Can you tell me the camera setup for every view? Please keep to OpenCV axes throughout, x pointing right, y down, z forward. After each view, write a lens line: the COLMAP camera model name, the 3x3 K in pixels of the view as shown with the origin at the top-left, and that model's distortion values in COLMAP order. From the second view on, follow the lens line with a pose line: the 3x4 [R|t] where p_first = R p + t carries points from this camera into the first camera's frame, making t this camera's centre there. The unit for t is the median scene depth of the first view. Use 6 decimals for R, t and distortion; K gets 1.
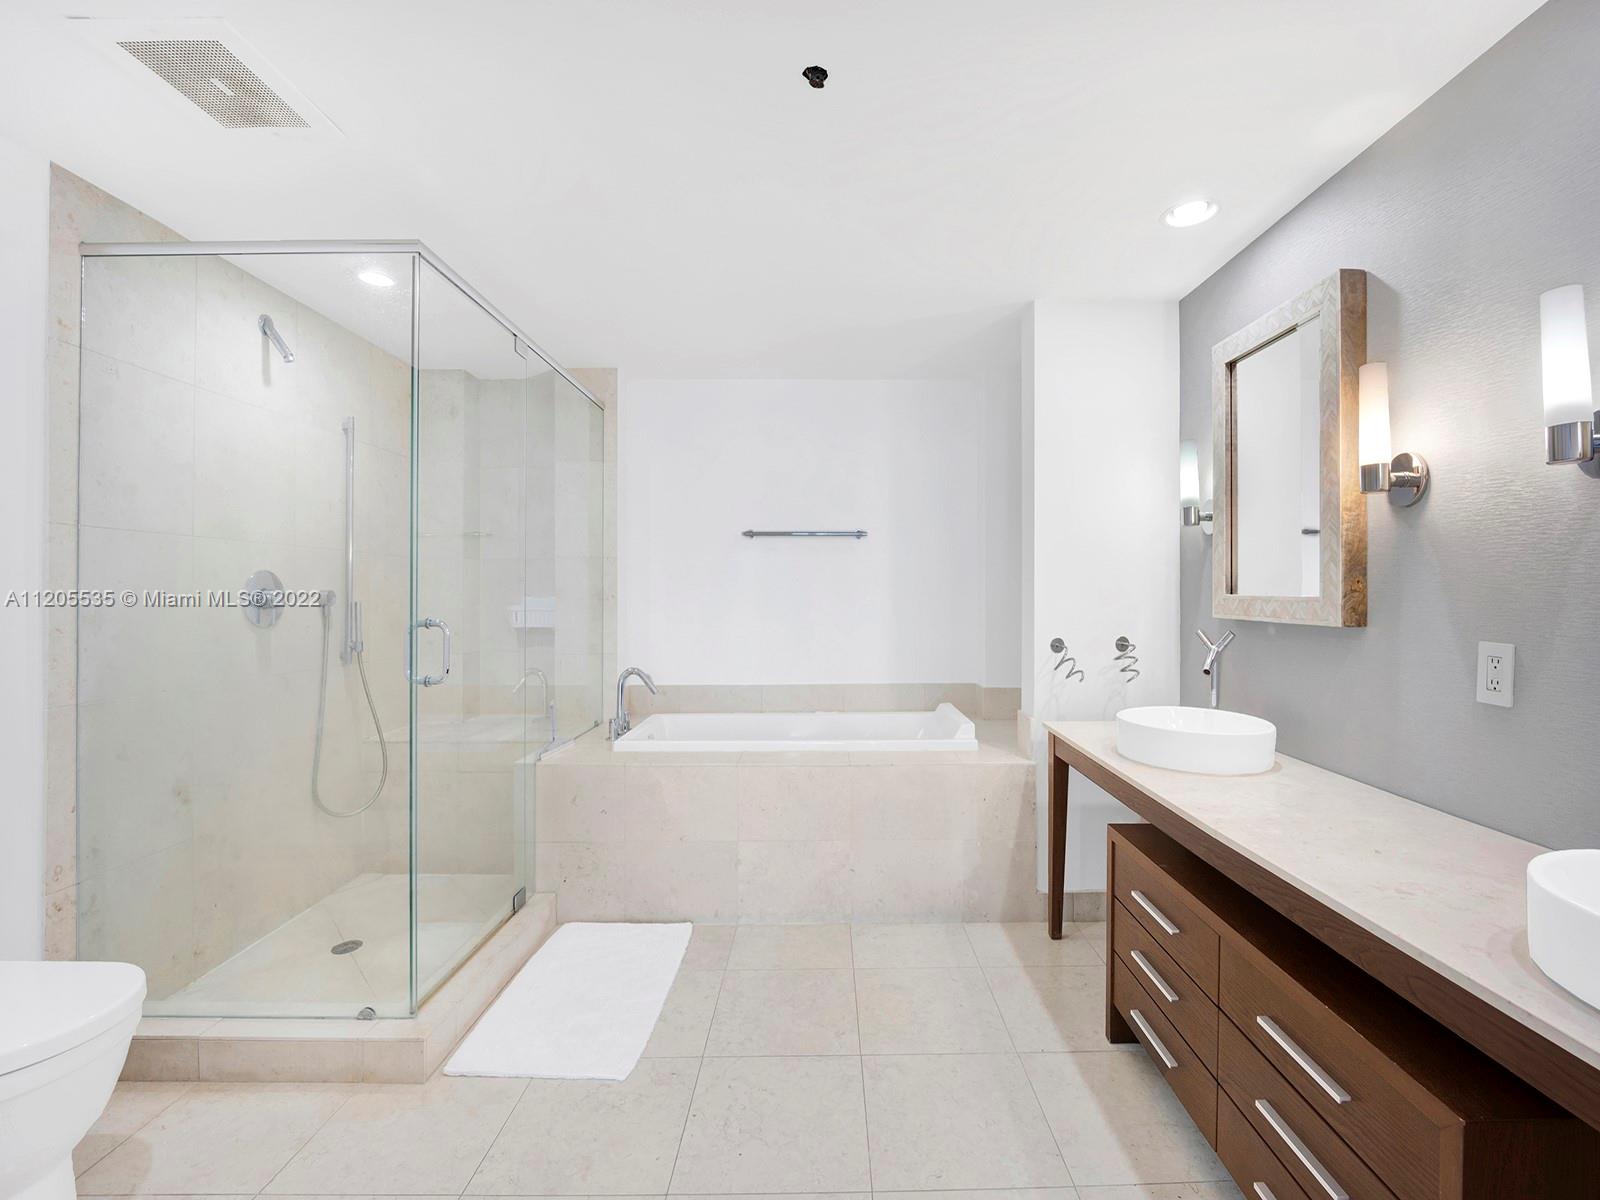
lens RADIAL K [[703.2, 0, 855.2], [0, 703.2, 595.1], [0, 0, 1]] dist [-0.001904, -0.000020]
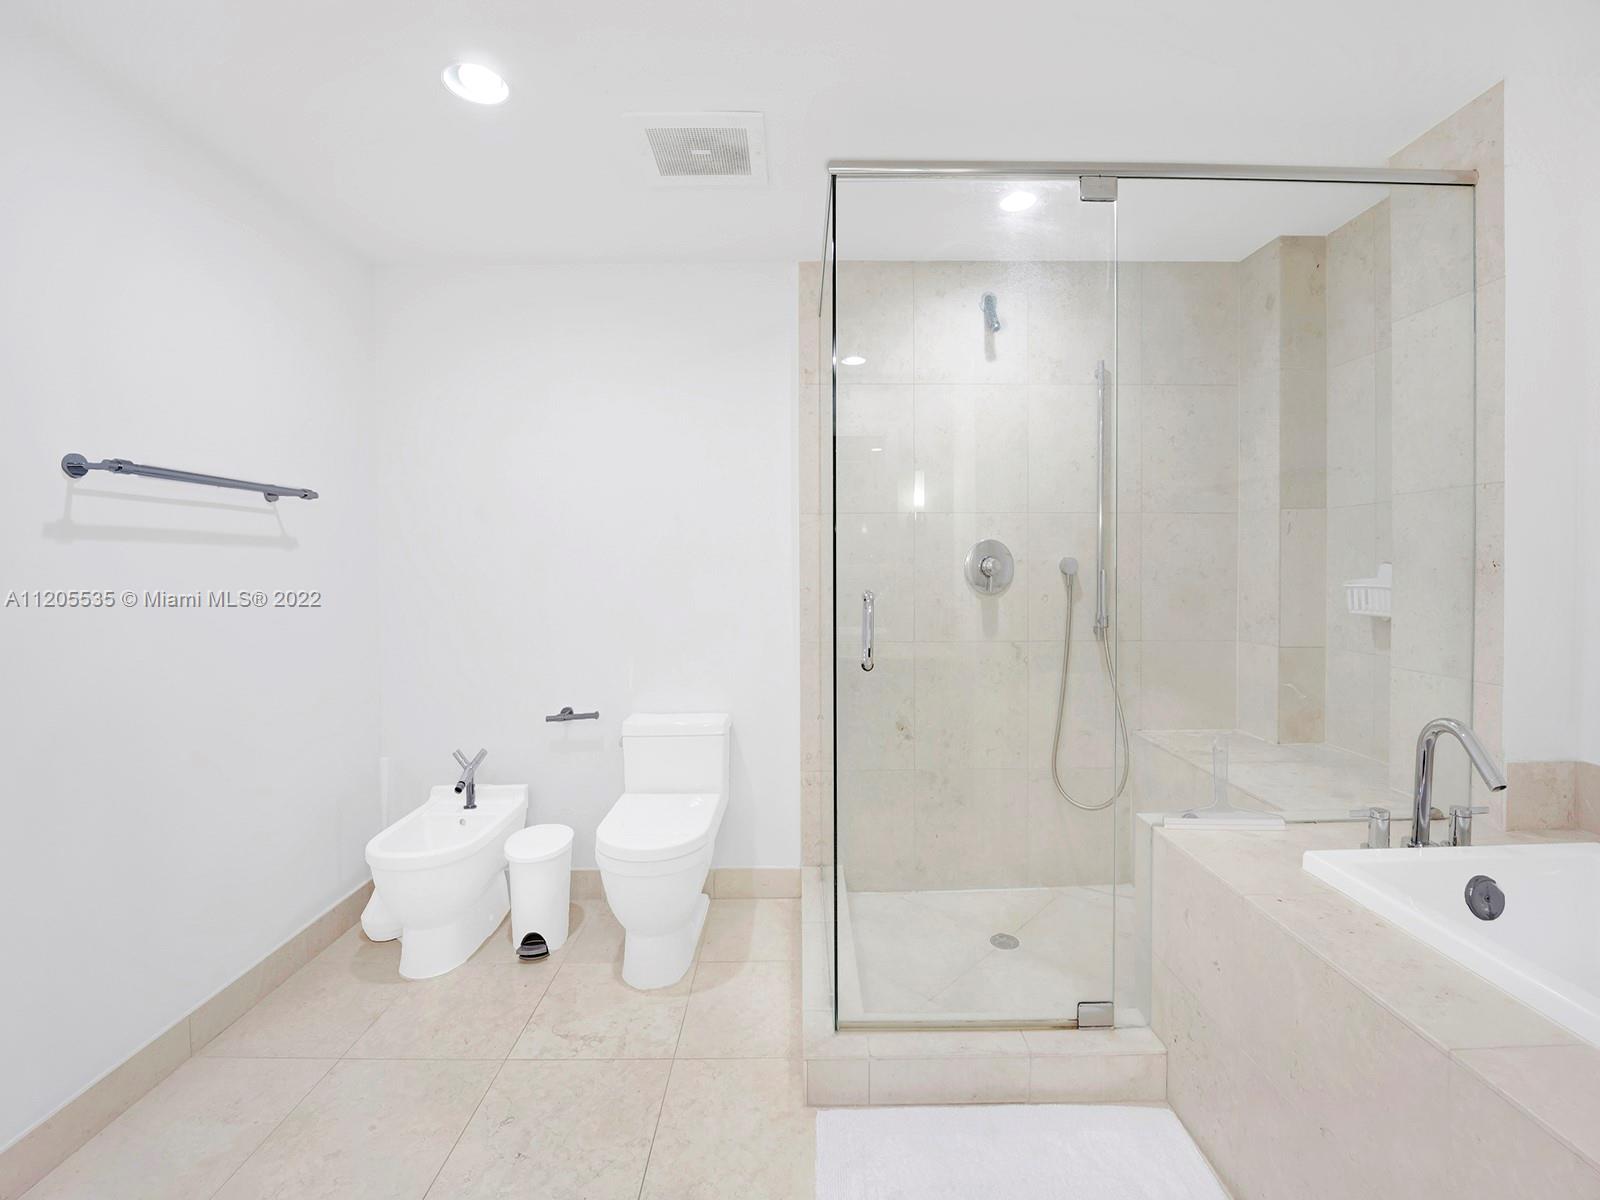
lens RADIAL K [[695.1, 0, 798.7], [0, 695.1, 571.4], [0, 0, 1]] dist [-0.000455, 0.000183]
pose [[-0.027238, 0.011665, -0.999561, 0.216331], [0.004561, 0.999923, 0.011545, -0.001192], [0.999619, -0.004245, -0.027289, 0.809932]]
